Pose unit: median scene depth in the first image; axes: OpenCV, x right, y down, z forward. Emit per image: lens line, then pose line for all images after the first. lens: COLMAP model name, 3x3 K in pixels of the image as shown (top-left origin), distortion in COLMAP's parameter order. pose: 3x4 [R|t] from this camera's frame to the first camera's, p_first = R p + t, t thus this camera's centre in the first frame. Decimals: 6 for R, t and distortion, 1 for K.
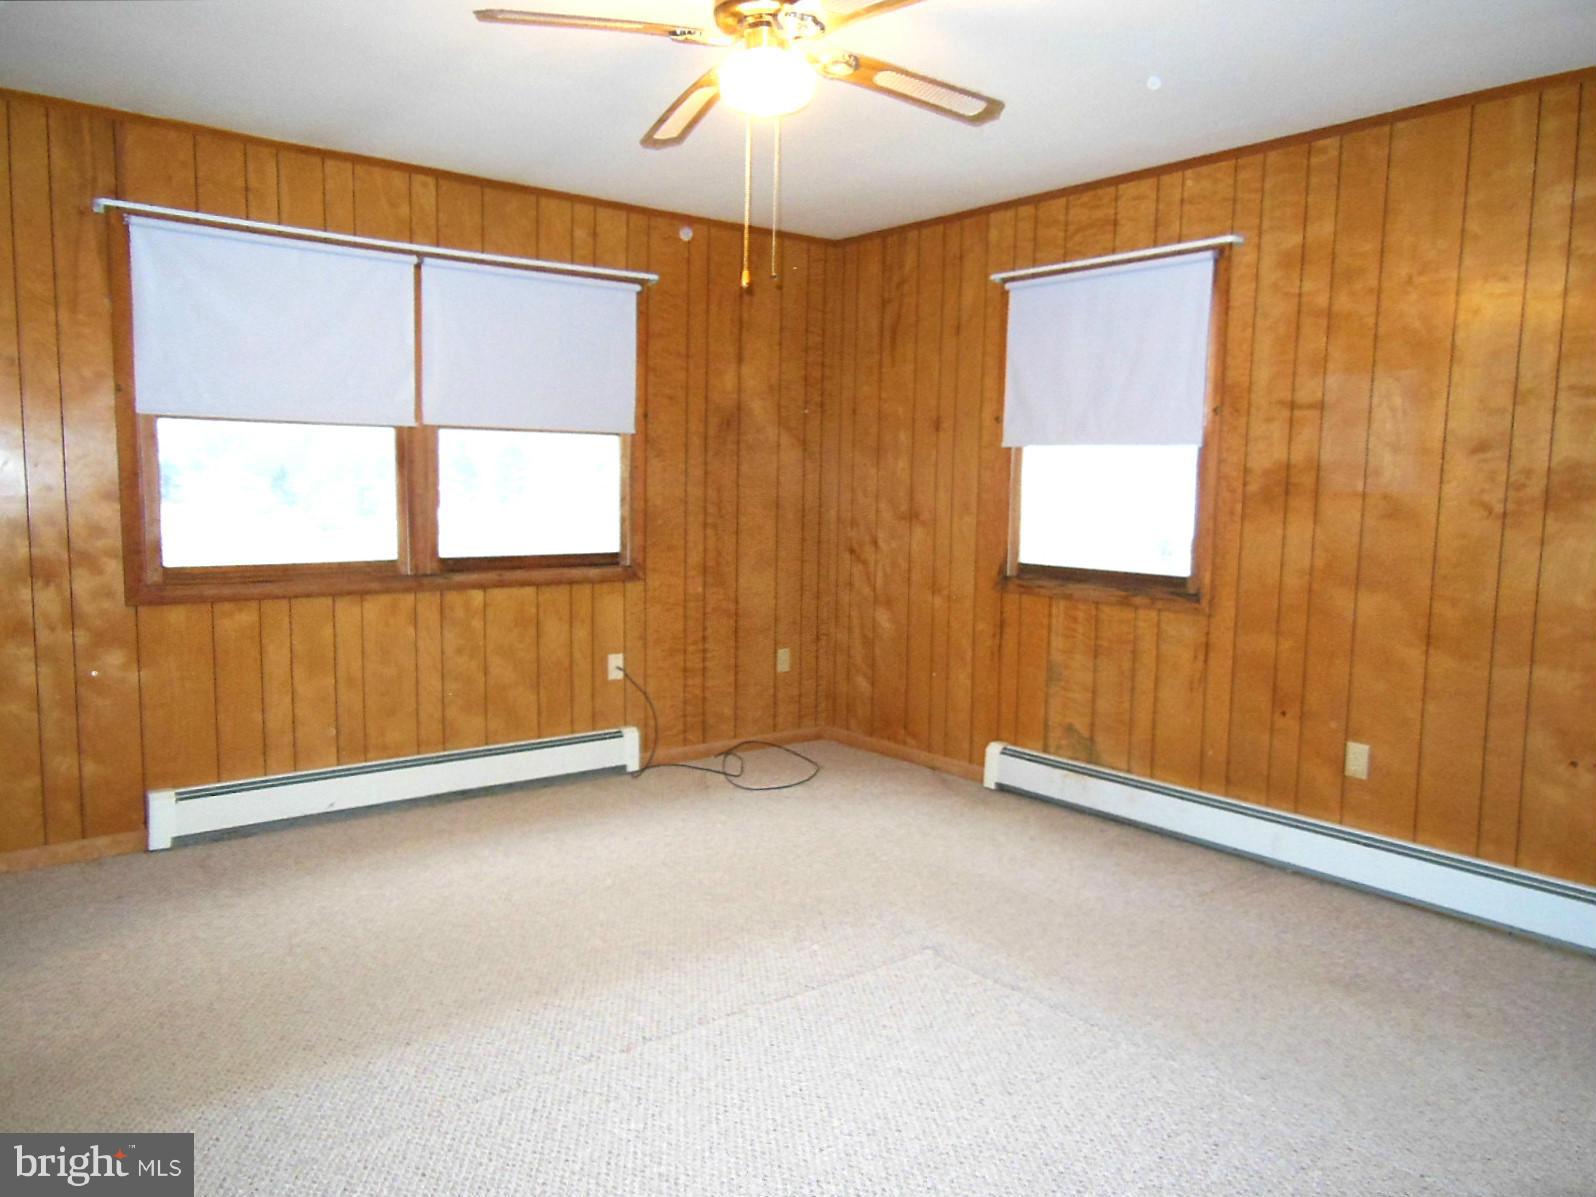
lens RADIAL K [[1169.8, 0, 798.0], [0, 1169.8, 598.5], [0, 0, 1]] dist [-0.055723, 0.103742]
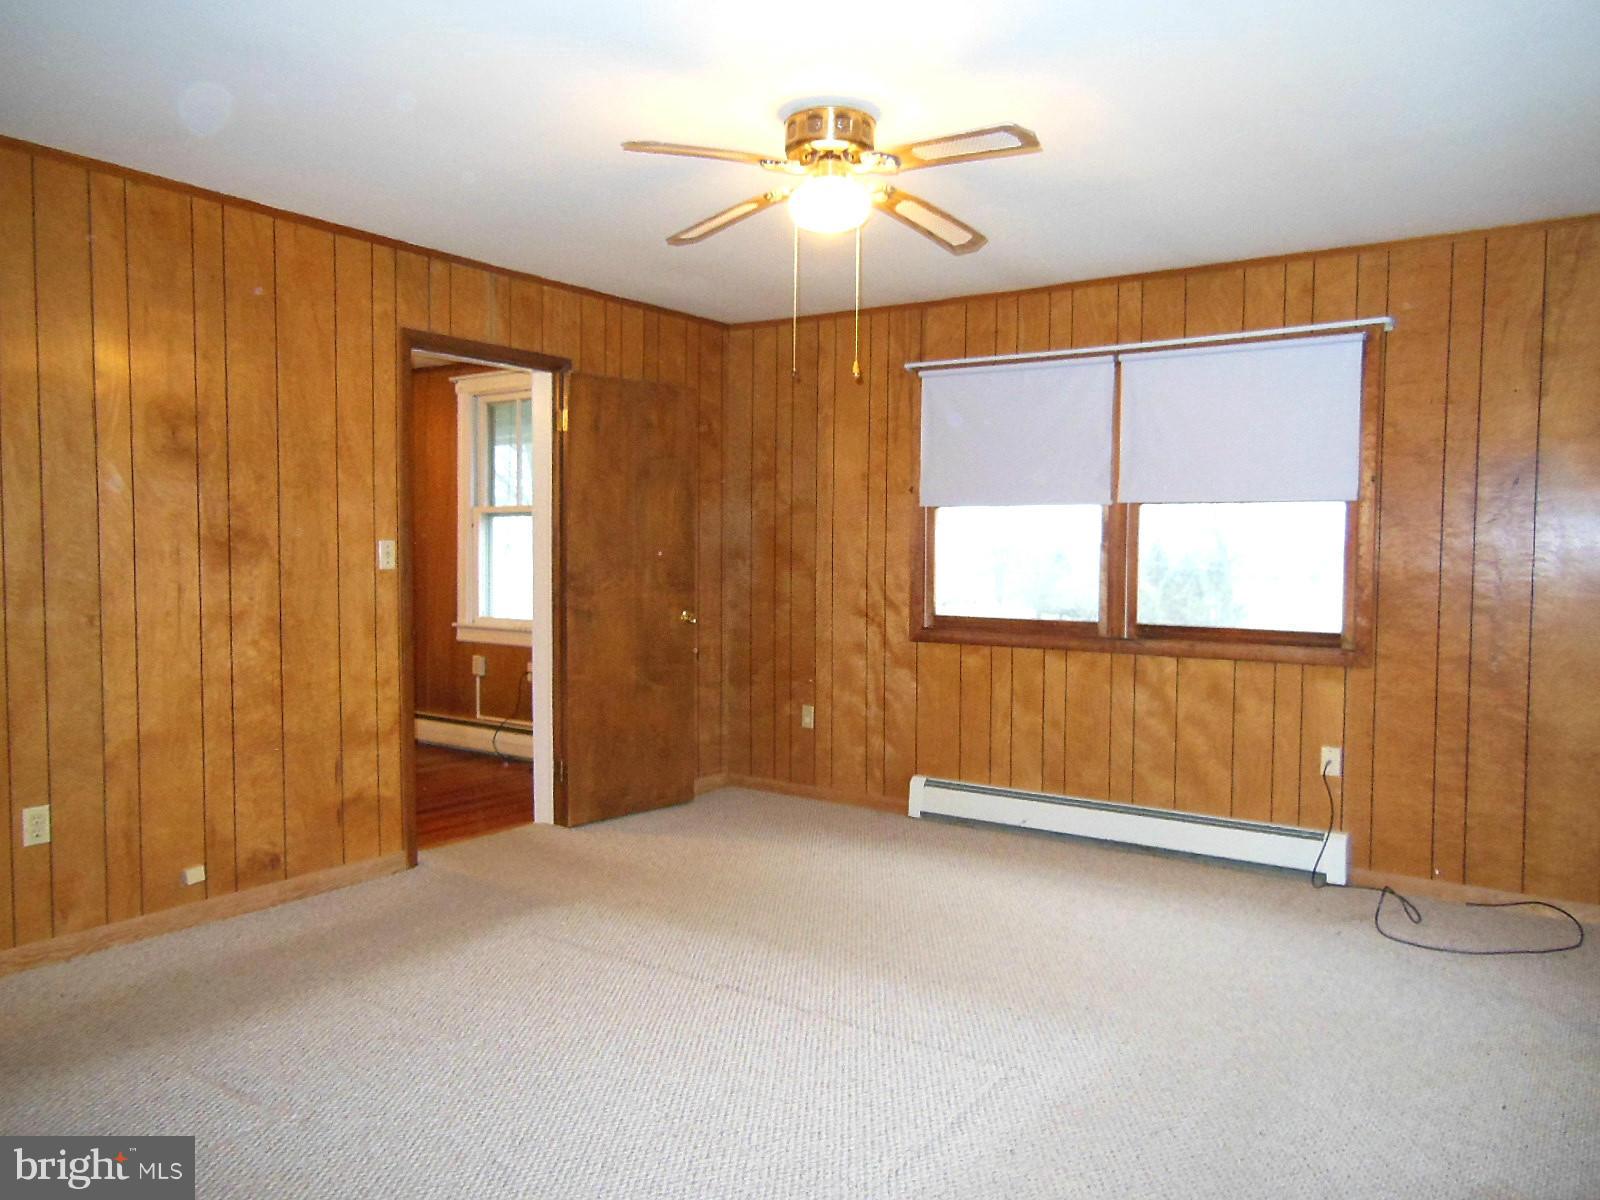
lens RADIAL K [[1172.8, 0, 800.0], [0, 1172.8, 600.0], [0, 0, 1]] dist [-0.055723, 0.103742]
pose [[0.273258, 0.029893, -0.961476, 0.652504], [-0.102179, 0.994764, 0.001888, -0.027268], [0.956498, 0.097727, 0.274882, 0.397651]]
